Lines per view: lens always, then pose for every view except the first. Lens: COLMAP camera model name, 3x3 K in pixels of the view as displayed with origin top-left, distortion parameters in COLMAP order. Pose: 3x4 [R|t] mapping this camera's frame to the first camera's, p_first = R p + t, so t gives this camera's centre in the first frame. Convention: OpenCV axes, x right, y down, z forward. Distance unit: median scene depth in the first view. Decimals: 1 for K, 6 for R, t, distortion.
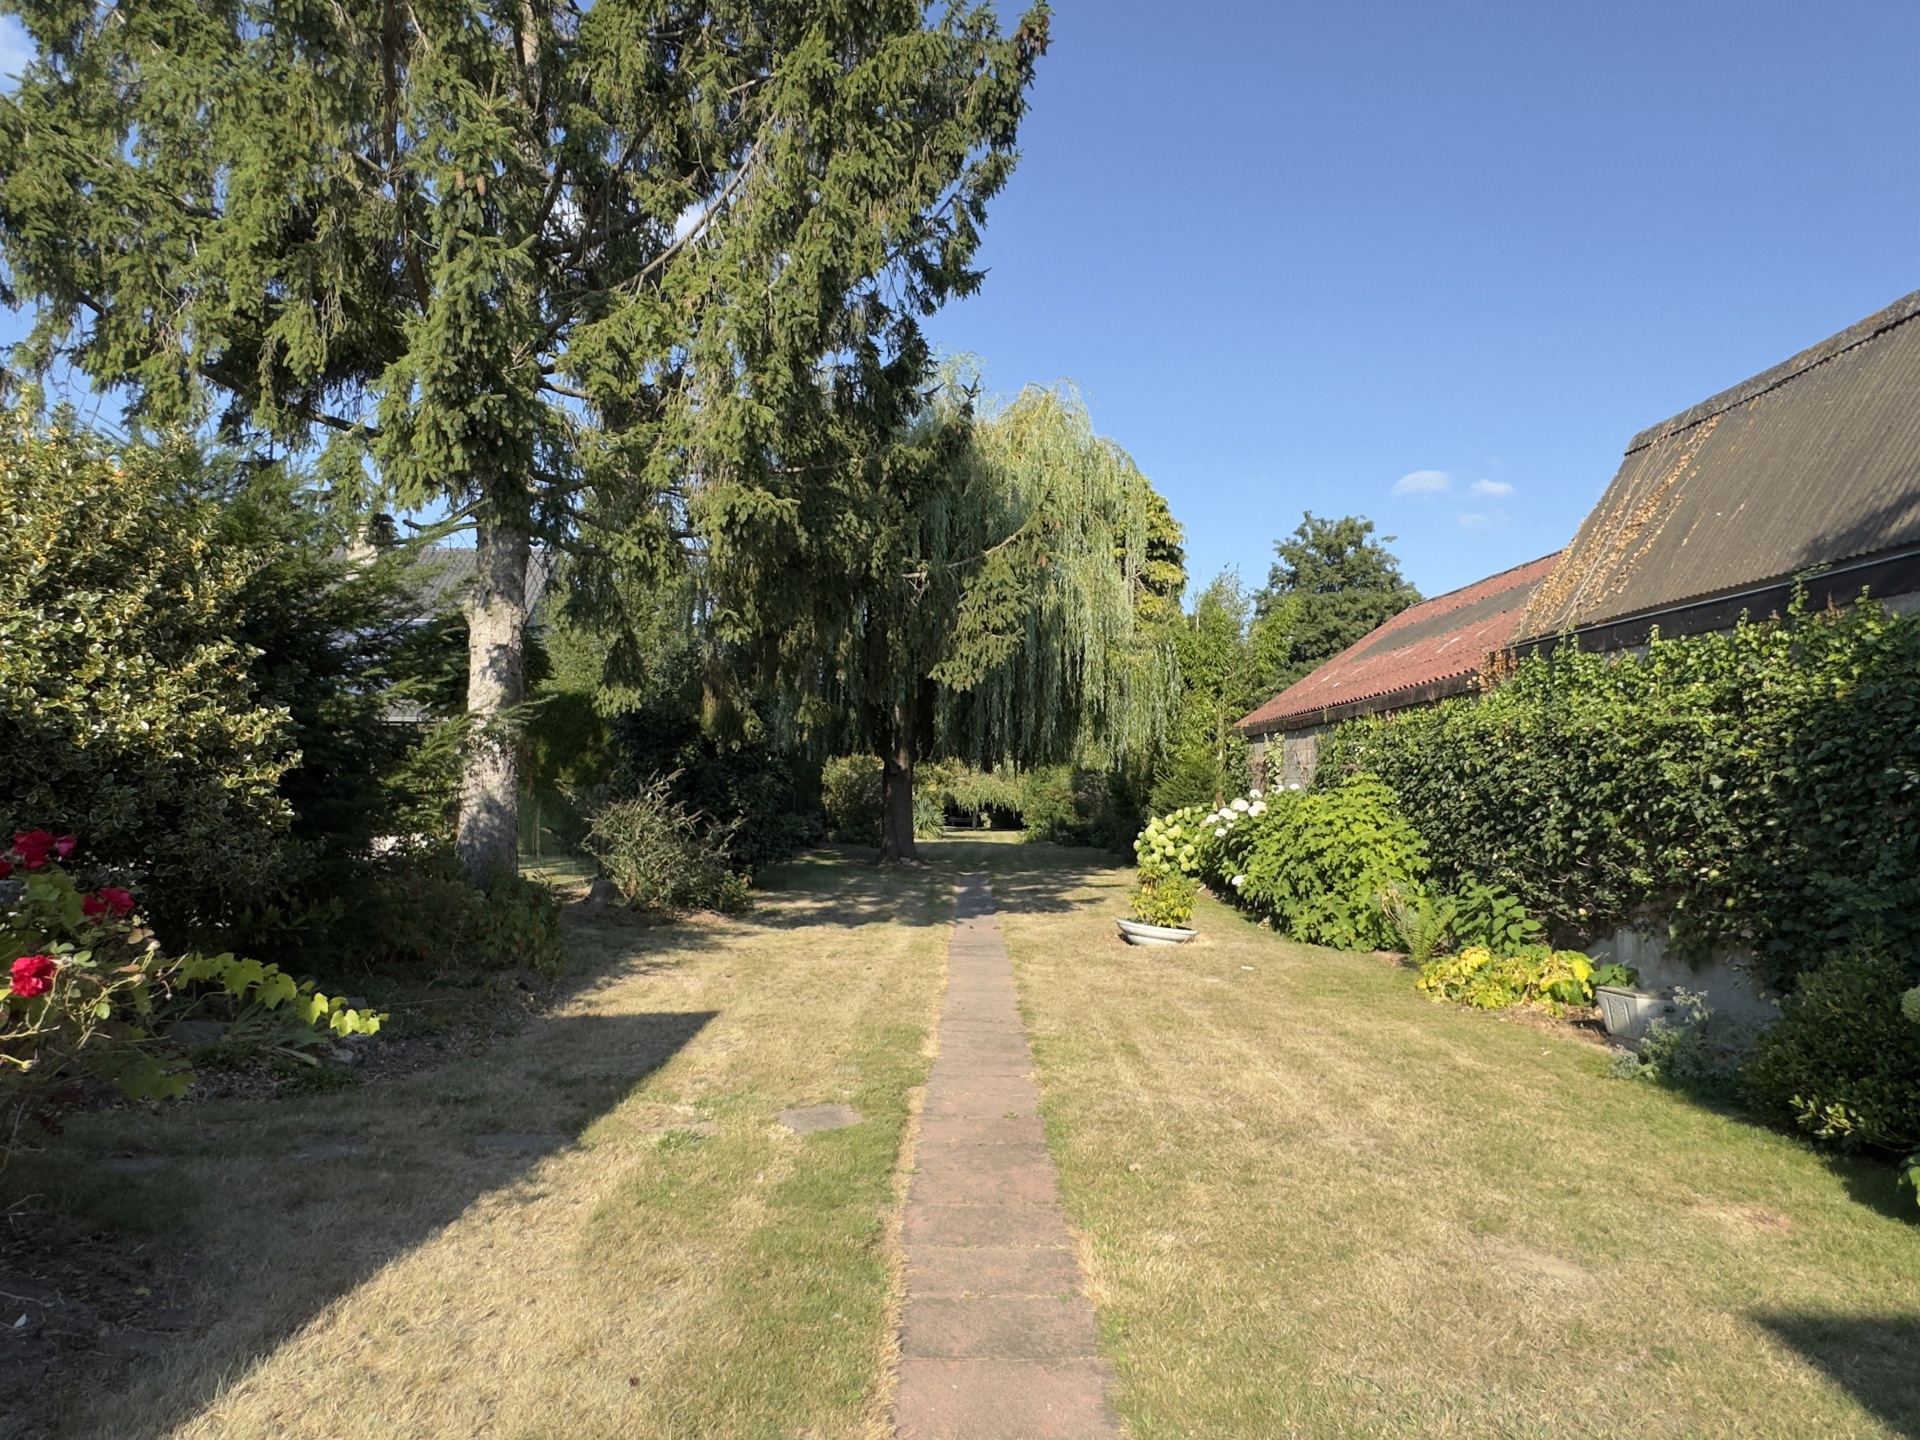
lens RADIAL K [[1194.2, 0, 960.0], [0, 1194.2, 720.0], [0, 0, 1]] dist [-0.002496, -0.000741]
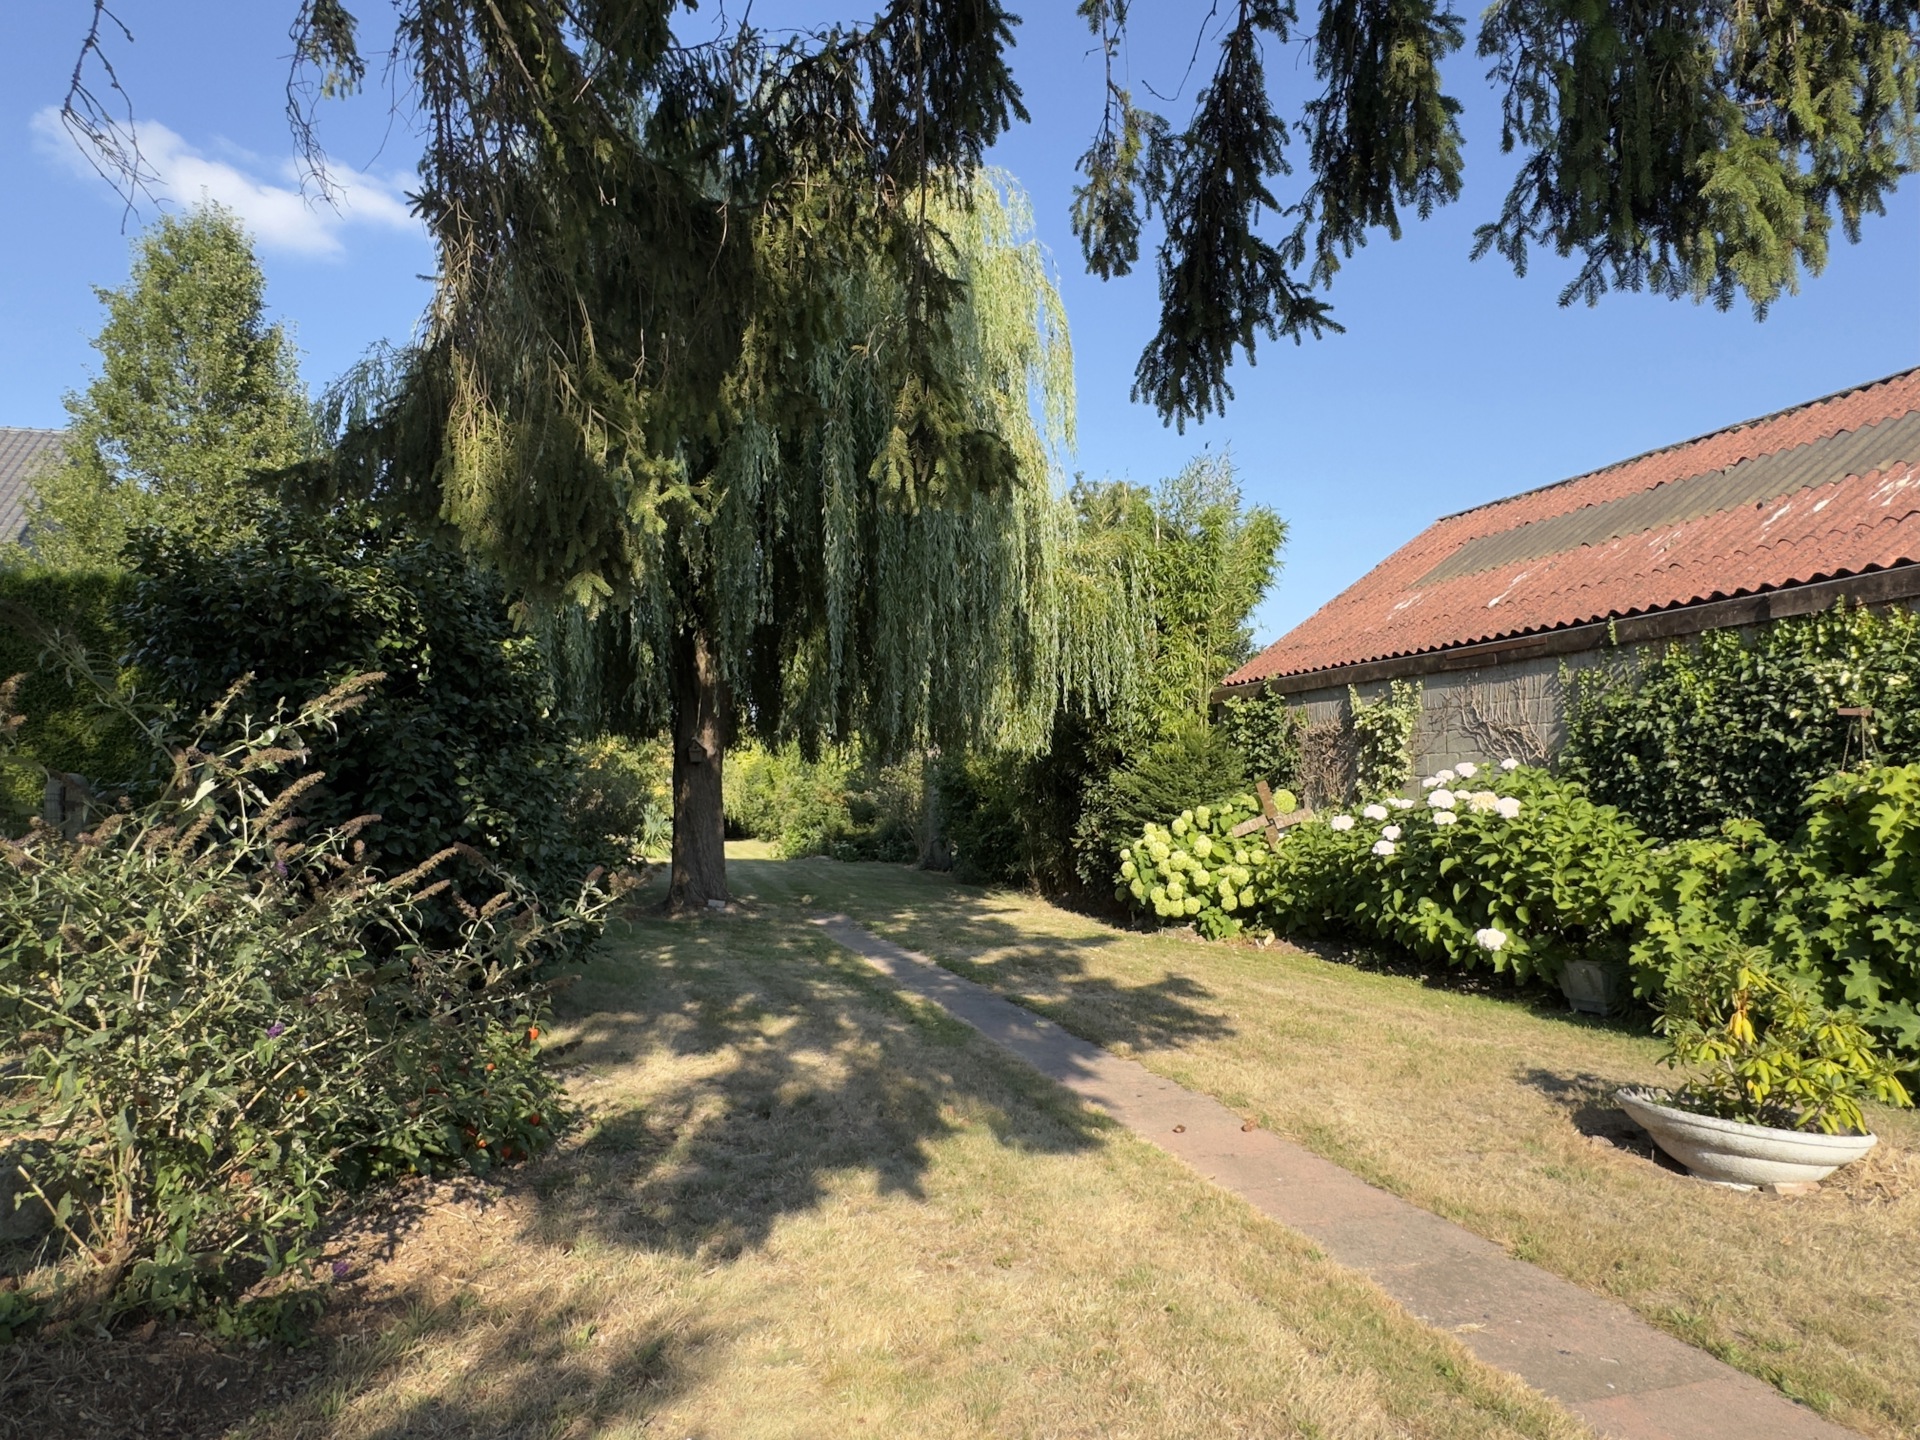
lens RADIAL K [[1194.2, 0, 960.0], [0, 1194.2, 720.0], [0, 0, 1]] dist [-0.002496, -0.000741]
pose [[0.960388, -0.003031, 0.278649, -0.114119], [0.003881, 0.999989, -0.002497, 0.030713], [-0.278638, 0.003479, 0.960390, 0.454844]]
